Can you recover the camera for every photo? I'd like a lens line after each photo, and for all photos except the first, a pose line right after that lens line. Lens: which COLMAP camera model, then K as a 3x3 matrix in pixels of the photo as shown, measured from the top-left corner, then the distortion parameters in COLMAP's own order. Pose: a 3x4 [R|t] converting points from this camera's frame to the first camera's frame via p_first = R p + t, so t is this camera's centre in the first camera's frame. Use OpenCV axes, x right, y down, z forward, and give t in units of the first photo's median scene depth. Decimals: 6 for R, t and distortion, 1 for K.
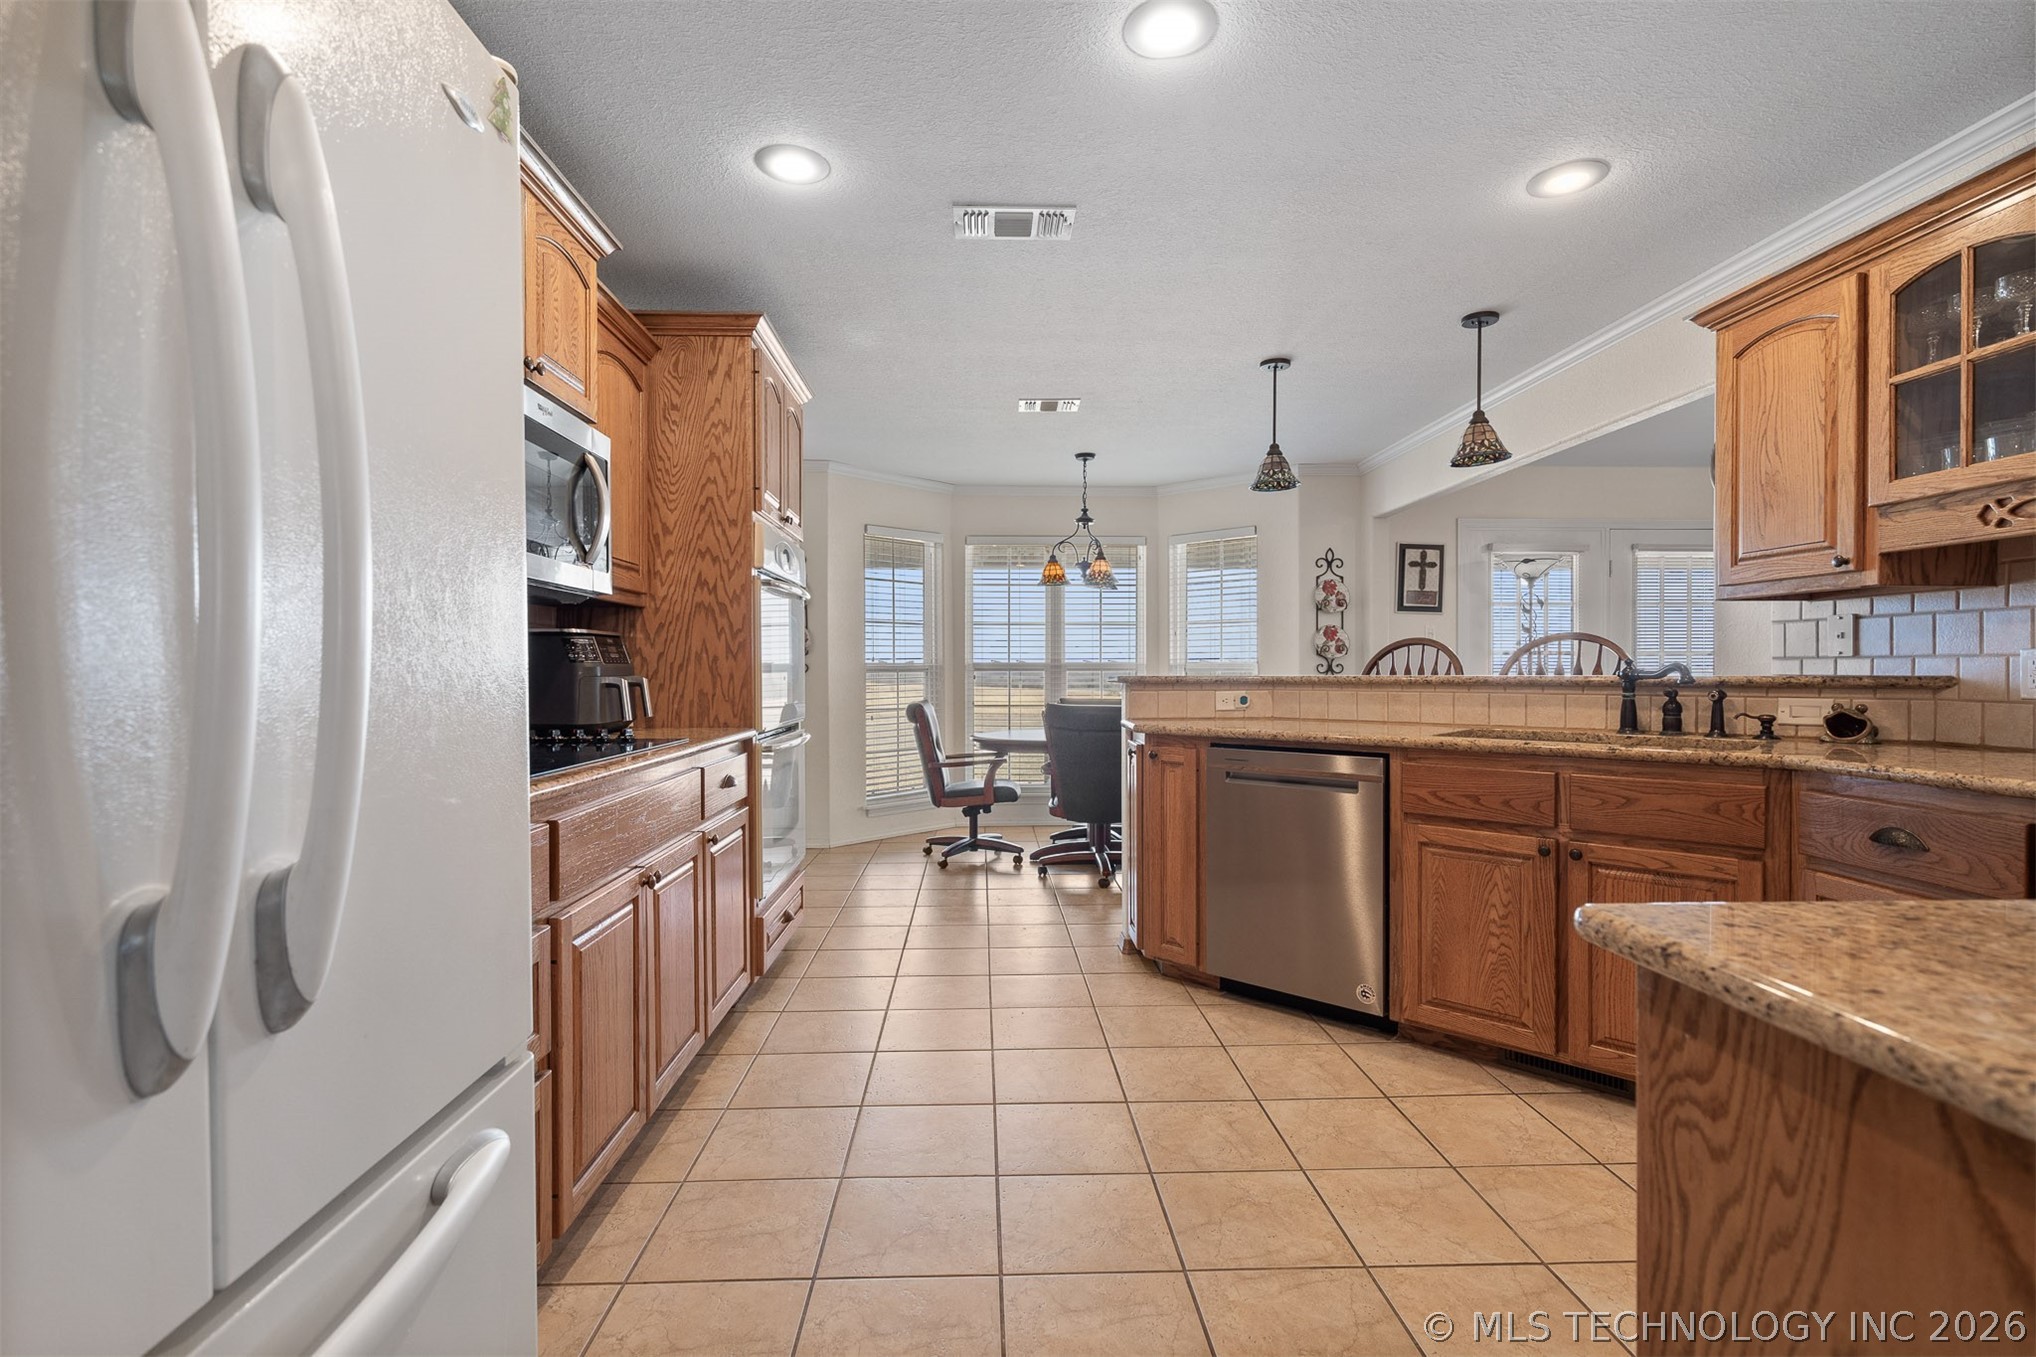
lens RADIAL K [[952.7, 0, 1006.3], [0, 952.7, 679.6], [0, 0, 1]] dist [0.001447, 0.000672]
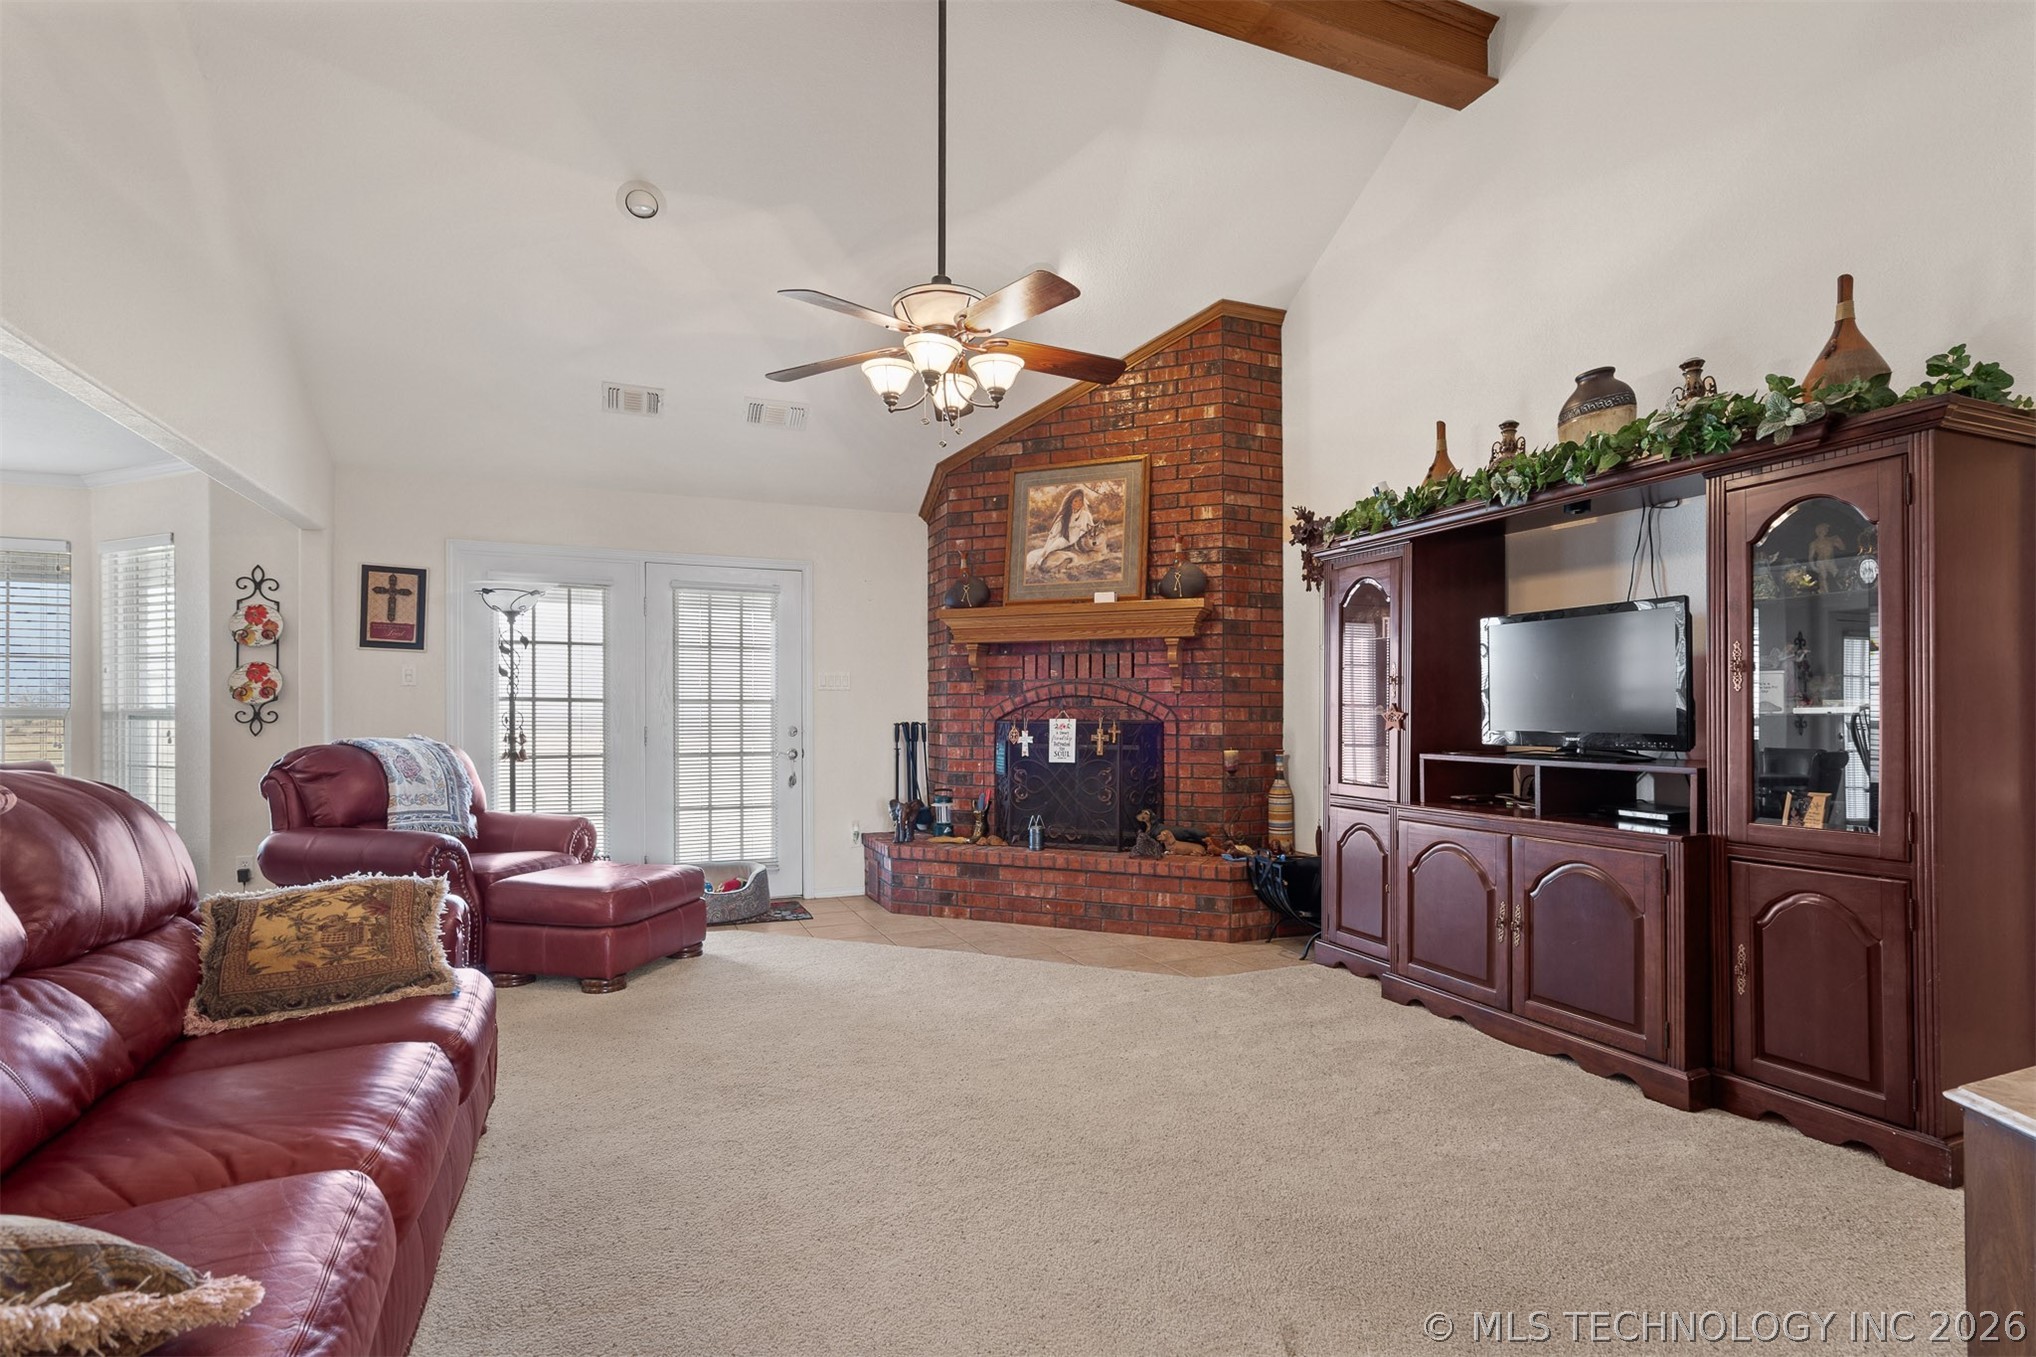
lens RADIAL K [[962.5, 0, 991.0], [0, 962.5, 711.2], [0, 0, 1]] dist [0.022613, 0.000359]
pose [[0.945080, 0.004816, 0.326803, 1.275158], [0.000599, 0.999864, -0.016466, -0.004537], [-0.326837, 0.015757, 0.944949, 0.065463]]
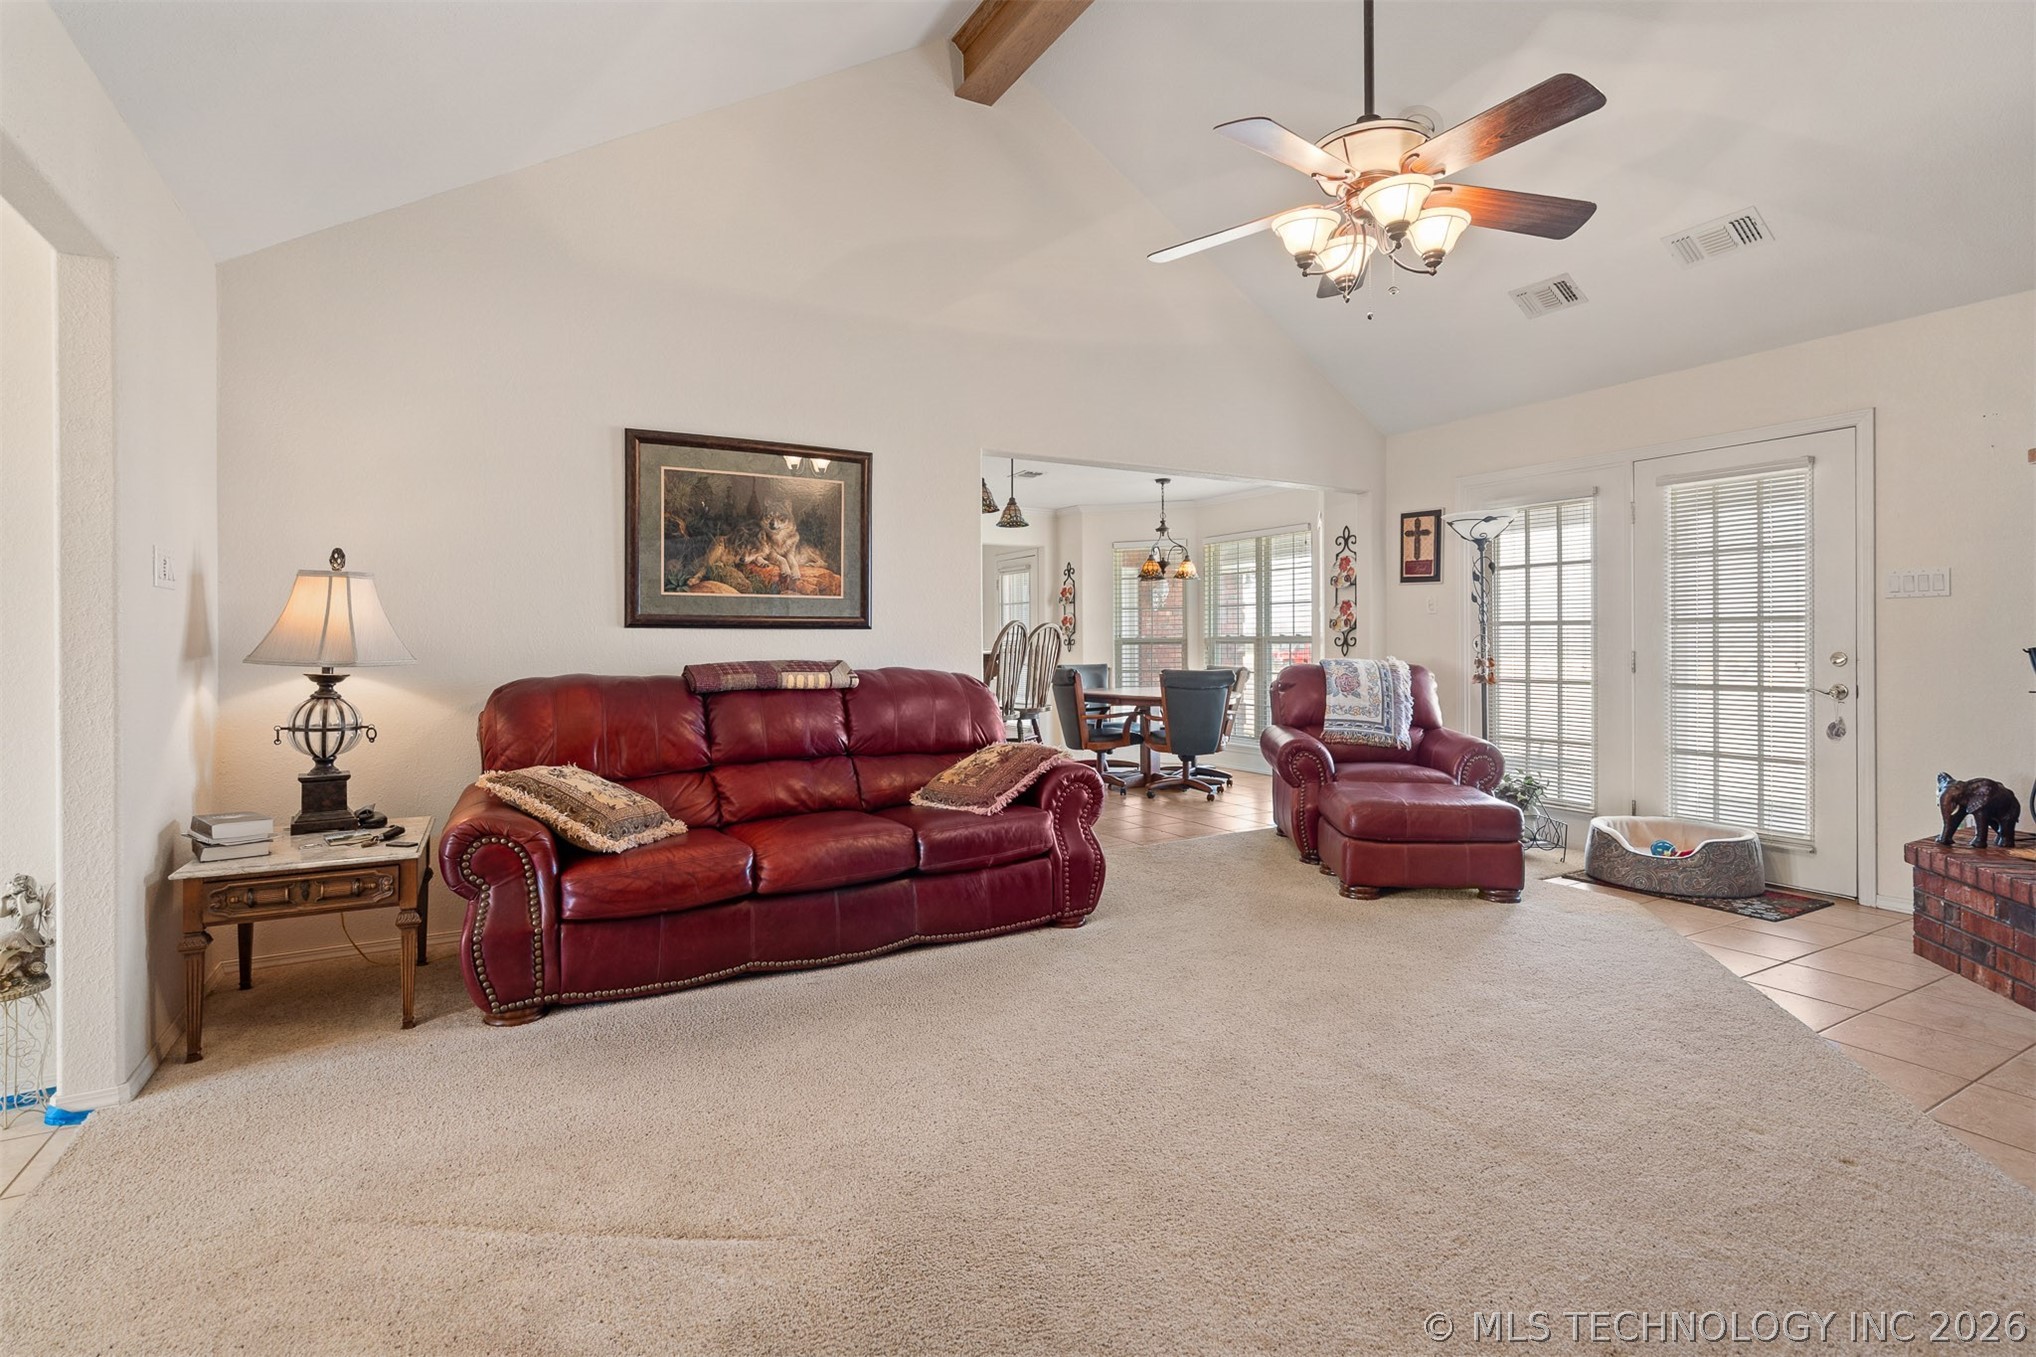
lens RADIAL K [[965.0, 0, 1025.0], [0, 965.0, 649.7], [0, 0, 1]] dist [0.001055, 0.000389]
pose [[0.474123, 0.005782, -0.880440, 2.160211], [-0.004545, 0.999981, 0.004120, -0.010521], [0.880447, 0.002048, 0.474140, 0.370465]]
